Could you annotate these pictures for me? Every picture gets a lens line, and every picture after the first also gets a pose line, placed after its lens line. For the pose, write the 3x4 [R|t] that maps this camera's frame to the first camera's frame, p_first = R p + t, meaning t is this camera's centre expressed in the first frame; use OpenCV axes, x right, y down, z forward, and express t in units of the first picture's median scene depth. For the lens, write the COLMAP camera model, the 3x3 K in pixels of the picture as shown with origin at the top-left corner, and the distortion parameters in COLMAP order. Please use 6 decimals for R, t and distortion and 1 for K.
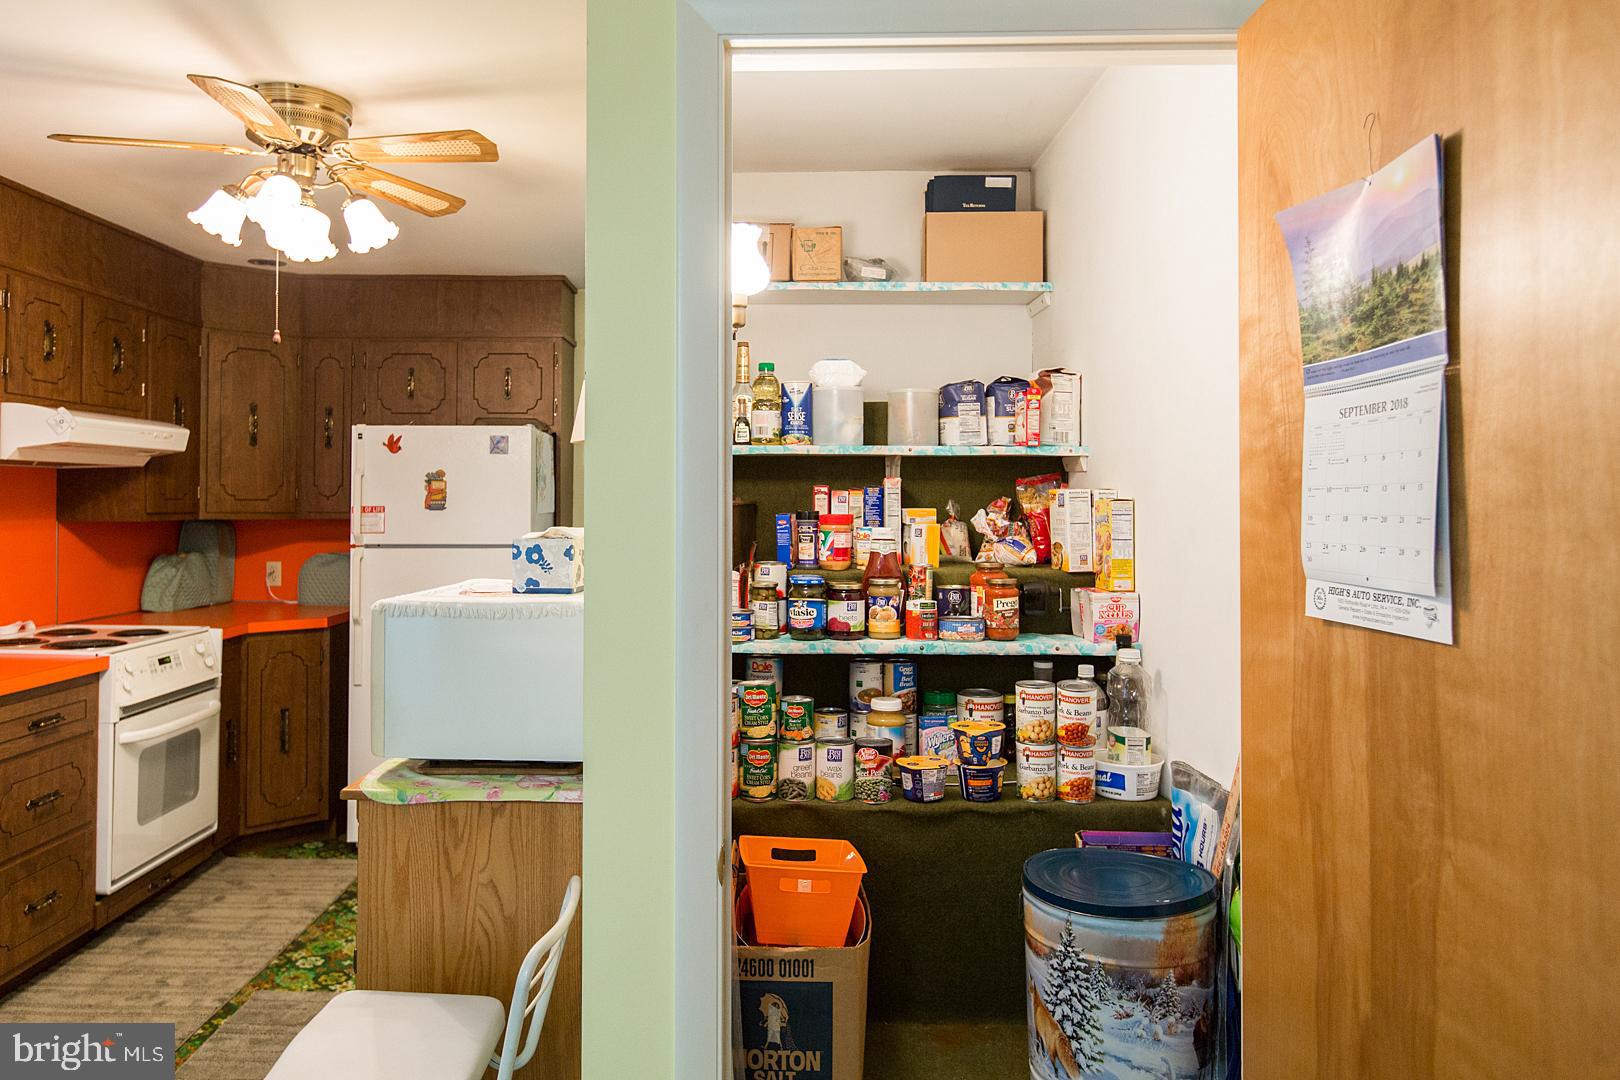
lens RADIAL K [[1102.5, 0, 809.9], [0, 1102.5, 532.7], [0, 0, 1]] dist [0.005179, 0.003579]
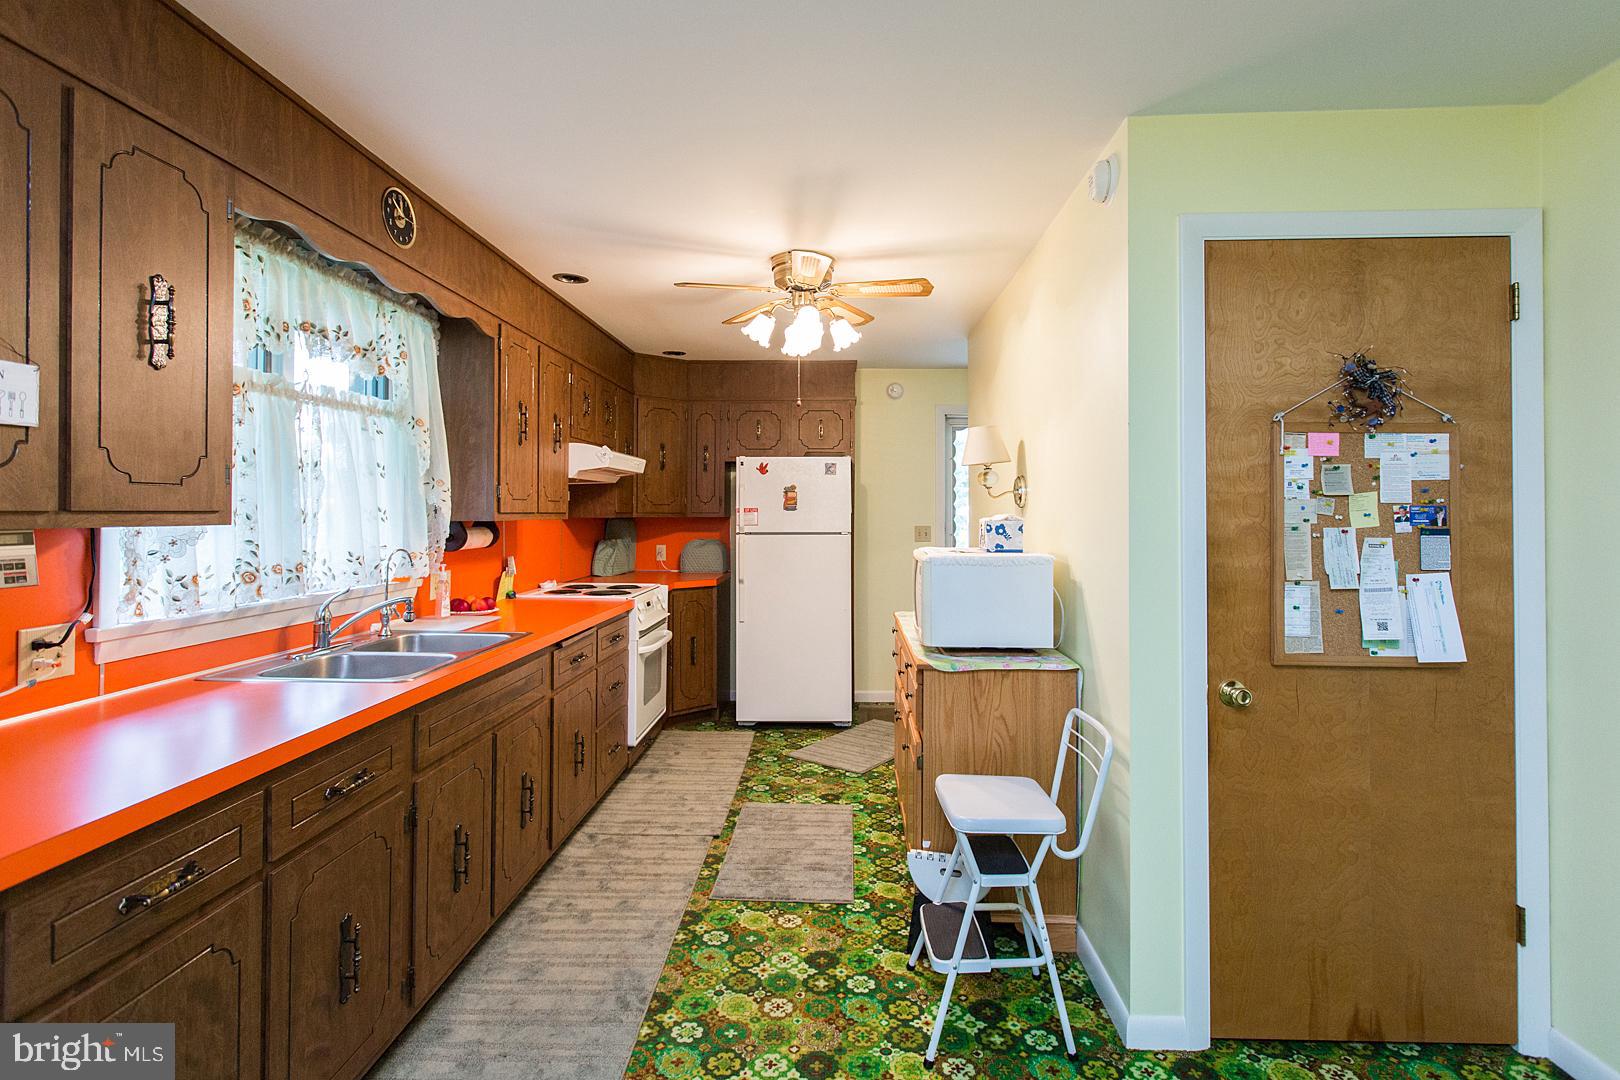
lens RADIAL K [[792.6, 0, 813.2], [0, 792.6, 540.1], [0, 0, 1]] dist [-0.000355, -0.000049]
pose [[0.999995, -0.002879, -0.001240, -0.345197], [0.002885, 0.999984, 0.004929, 0.018576], [0.001226, -0.004932, 0.999987, -0.147393]]
